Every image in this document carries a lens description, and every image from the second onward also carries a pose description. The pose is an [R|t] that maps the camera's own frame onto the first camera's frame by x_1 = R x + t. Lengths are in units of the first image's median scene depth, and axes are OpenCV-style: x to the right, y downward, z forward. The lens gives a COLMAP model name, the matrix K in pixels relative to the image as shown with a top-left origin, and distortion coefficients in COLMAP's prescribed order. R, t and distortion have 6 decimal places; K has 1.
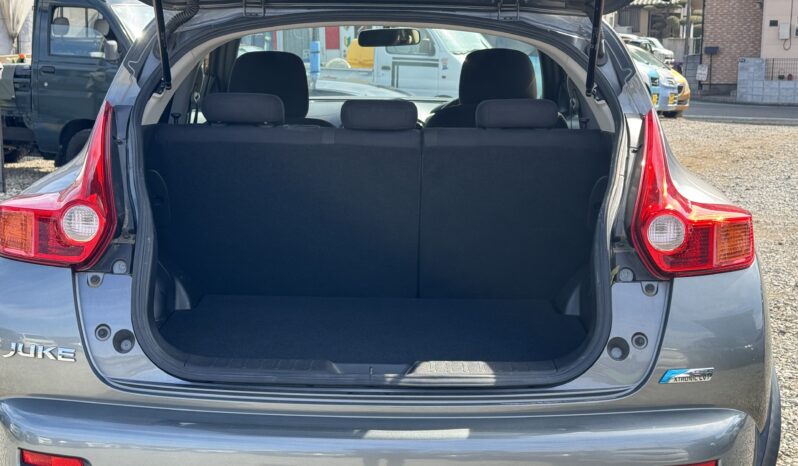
lens RADIAL K [[1139.5, 0, 387.9], [0, 1139.5, 232.7], [0, 0, 1]] dist [0.258117, -0.621878]
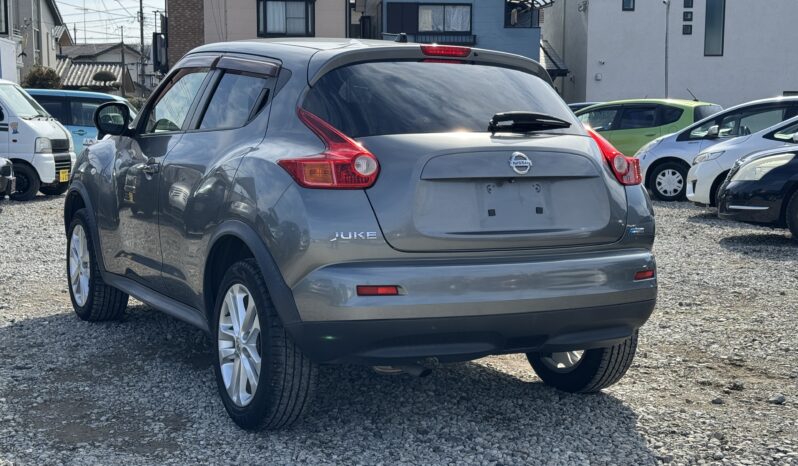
lens RADIAL K [[1139.5, 0, 387.9], [0, 1139.5, 232.7], [0, 0, 1]] dist [0.258117, -0.621878]
pose [[0.876717, -0.045784, 0.478823, -0.115343], [0.079536, 0.995555, -0.050436, 0.020040], [-0.474385, 0.082302, 0.876462, -0.061176]]
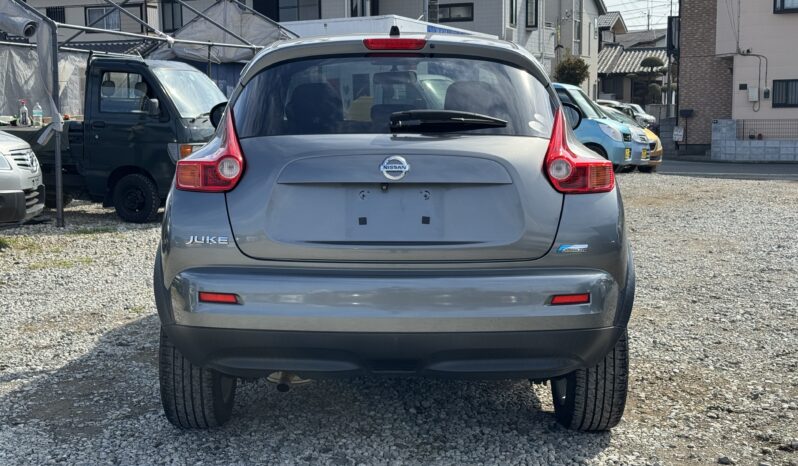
lens RADIAL K [[1139.5, 0, 387.9], [0, 1139.5, 232.7], [0, 0, 1]] dist [0.258117, -0.621878]
pose [[0.999903, -0.012583, 0.006027, -0.003613], [0.012926, 0.998072, -0.060706, 0.020981], [-0.005252, 0.060778, 0.998138, -0.077961]]
